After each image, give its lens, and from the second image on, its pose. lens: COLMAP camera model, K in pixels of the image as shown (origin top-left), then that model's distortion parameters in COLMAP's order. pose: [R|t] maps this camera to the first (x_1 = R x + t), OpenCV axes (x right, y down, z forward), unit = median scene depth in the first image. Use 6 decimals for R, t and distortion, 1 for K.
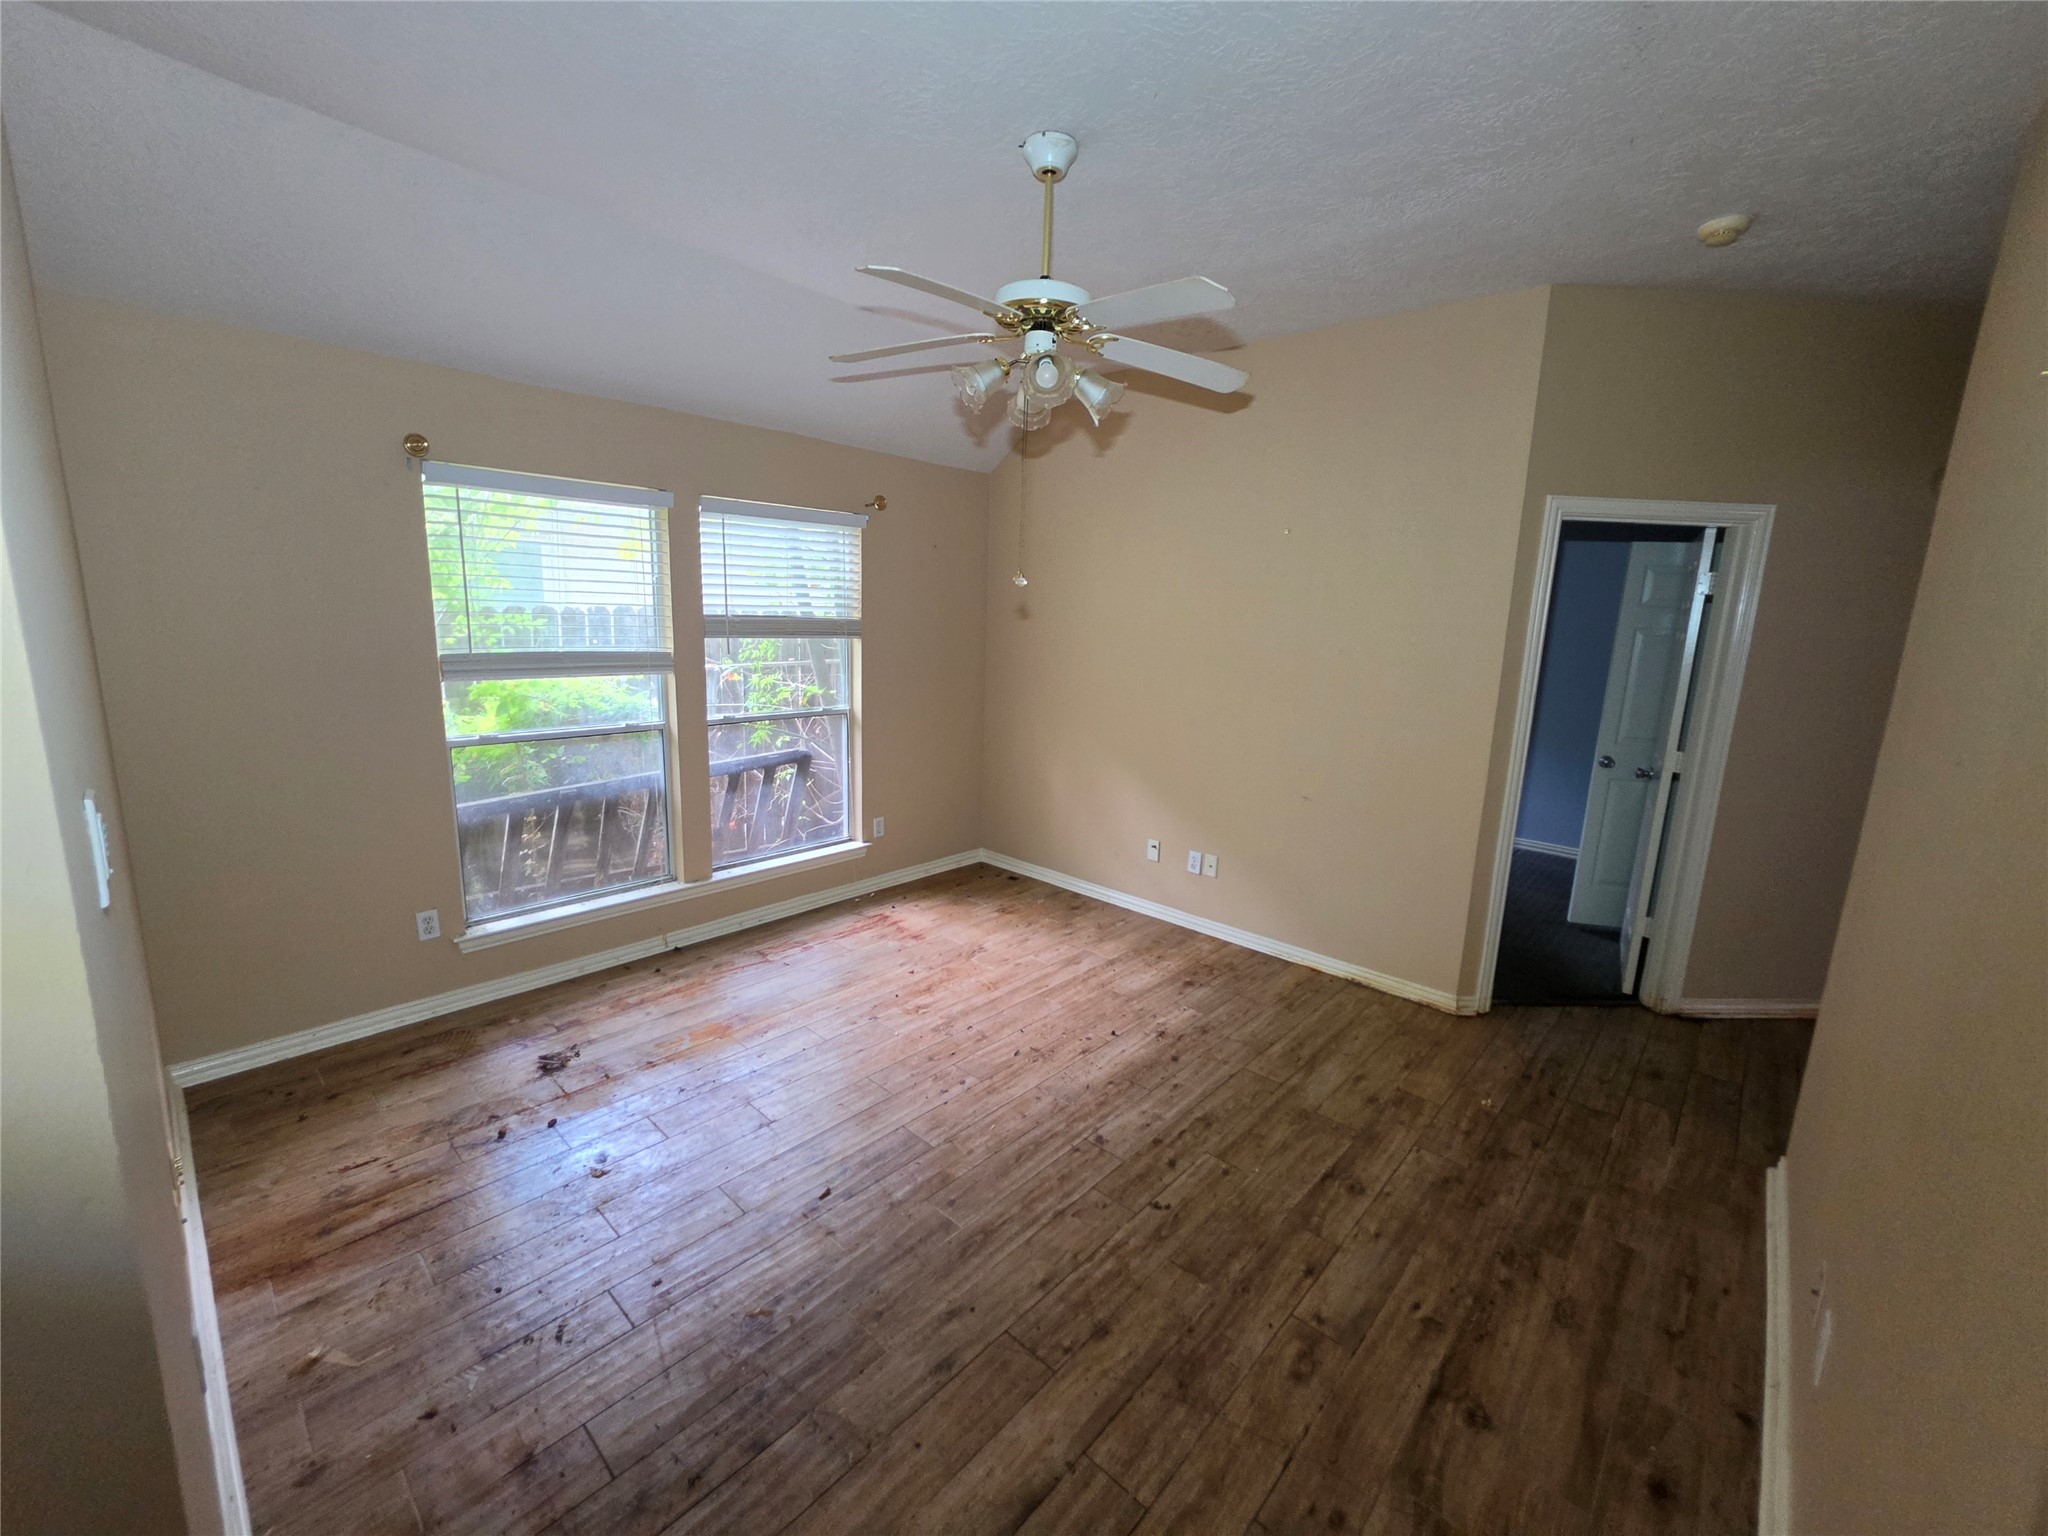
lens RADIAL K [[826.0, 0, 1021.5], [0, 826.0, 764.9], [0, 0, 1]] dist [-0.002984, 0.000254]
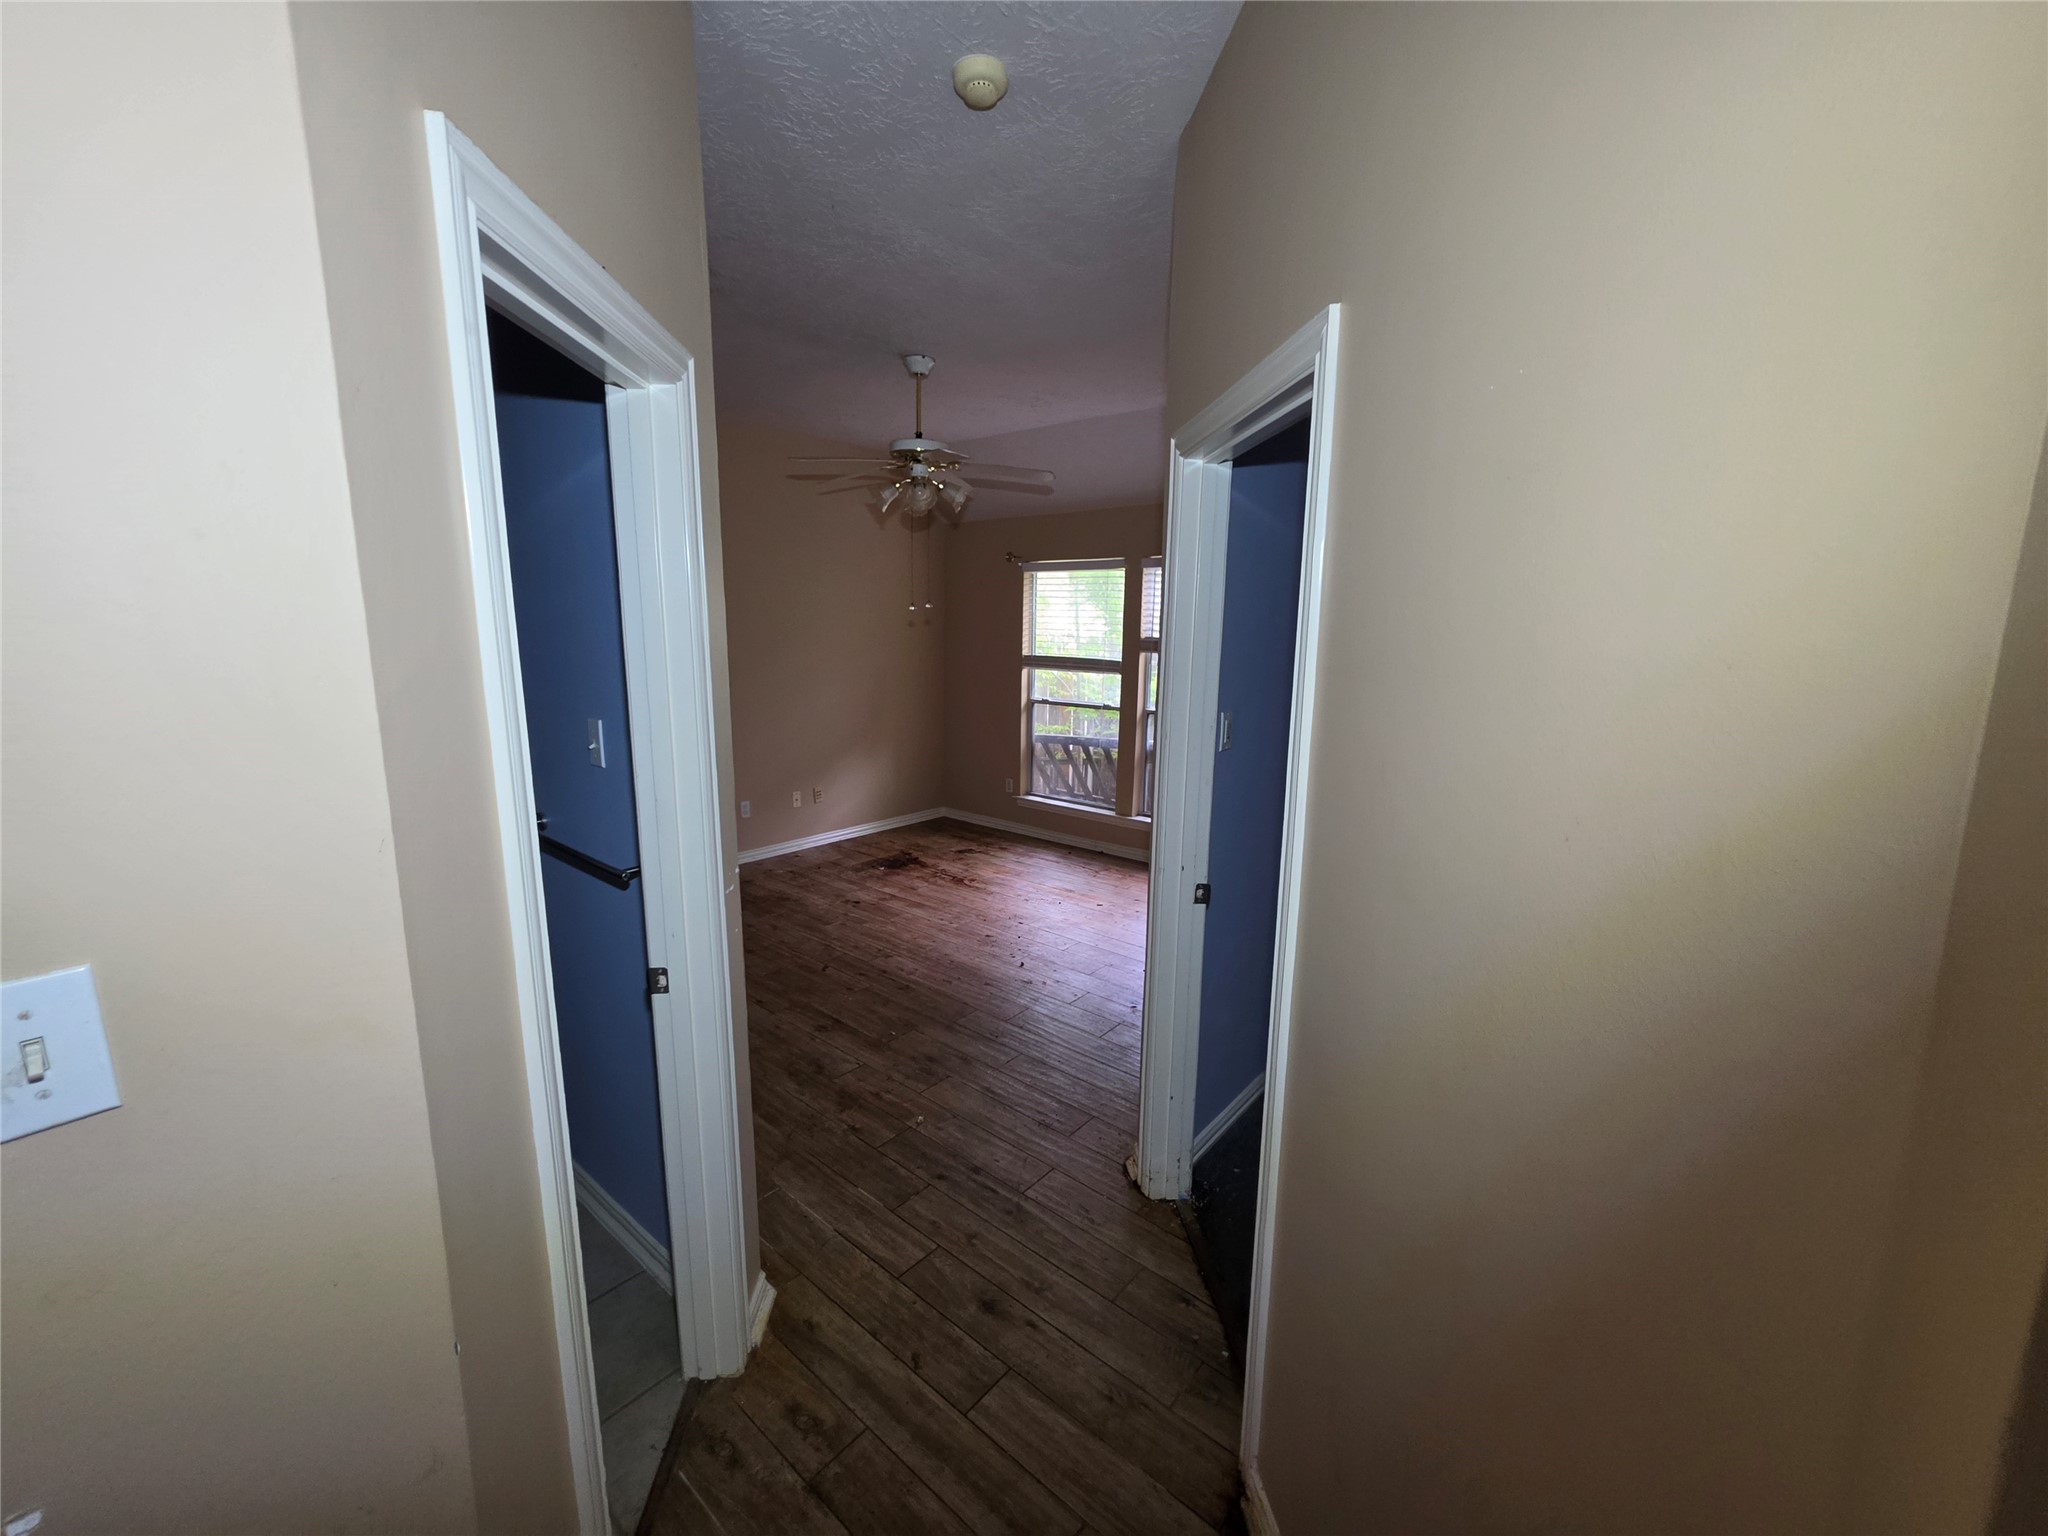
lens RADIAL K [[819.6, 0, 1016.8], [0, 819.6, 782.8], [0, 0, 1]] dist [-0.000628, 0.000066]
pose [[0.037096, 0.160519, -0.986335, 1.528336], [-0.197694, 0.968687, 0.150211, -0.147116], [0.979562, 0.189420, 0.067668, 1.019518]]
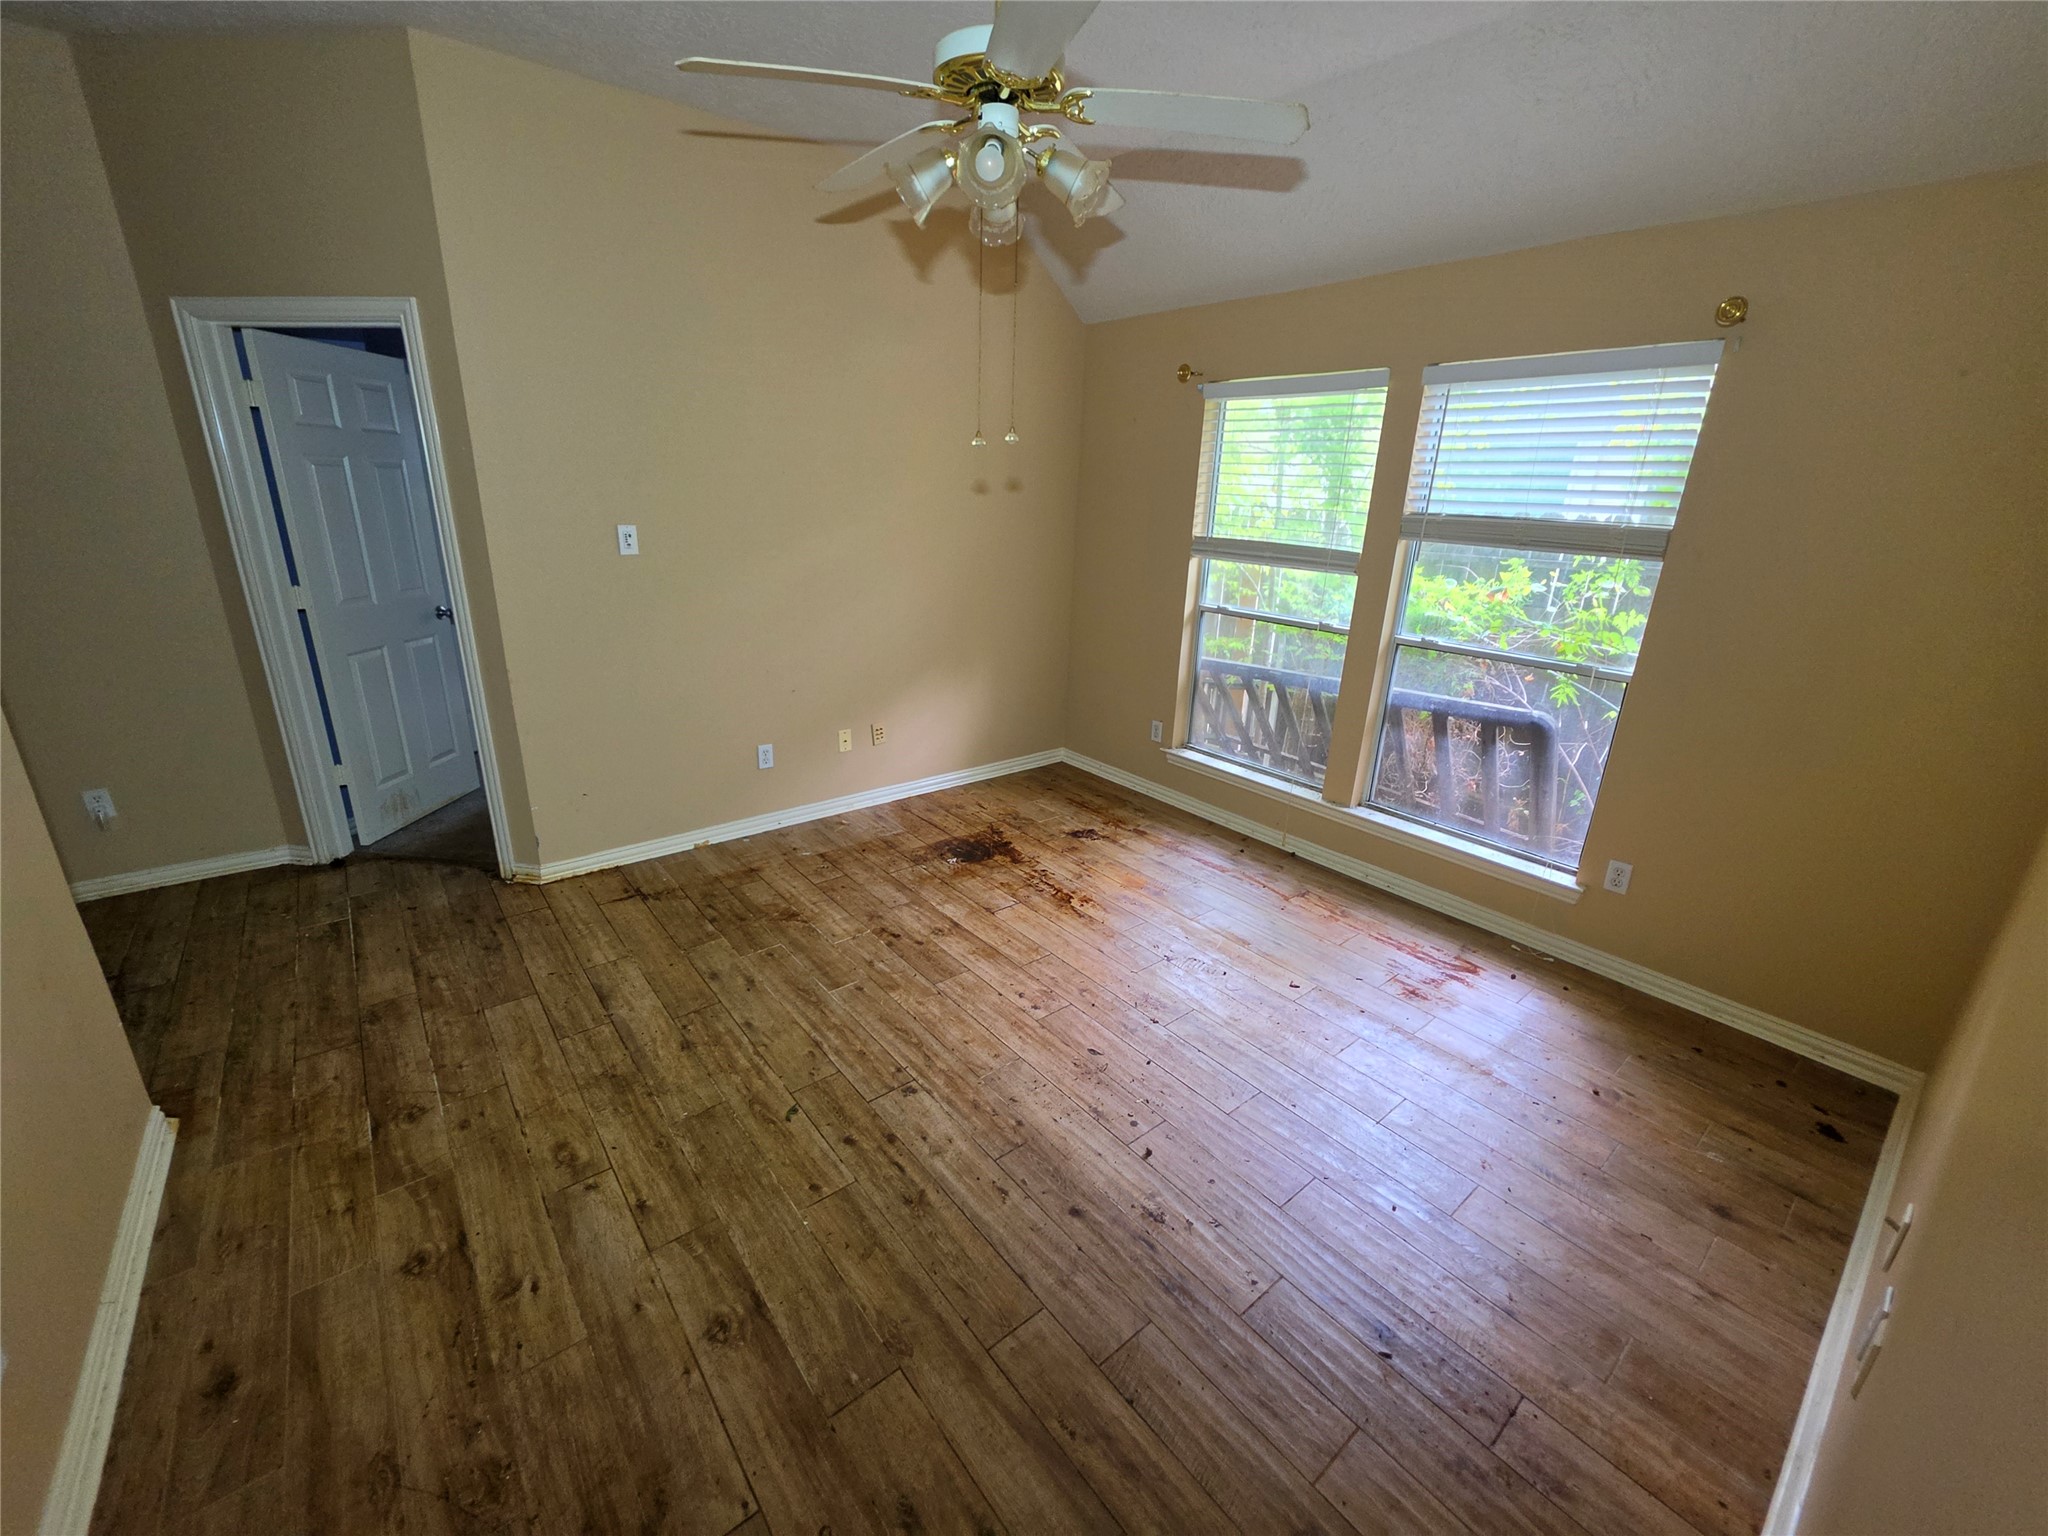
lens RADIAL K [[826.0, 0, 1021.5], [0, 826.0, 764.9], [0, 0, 1]] dist [-0.002984, 0.000254]
pose [[-0.146419, 0.284122, -0.947542, 0.781829], [-0.218735, 0.924856, 0.311120, -0.166160], [0.964736, 0.252815, -0.073269, 1.039066]]
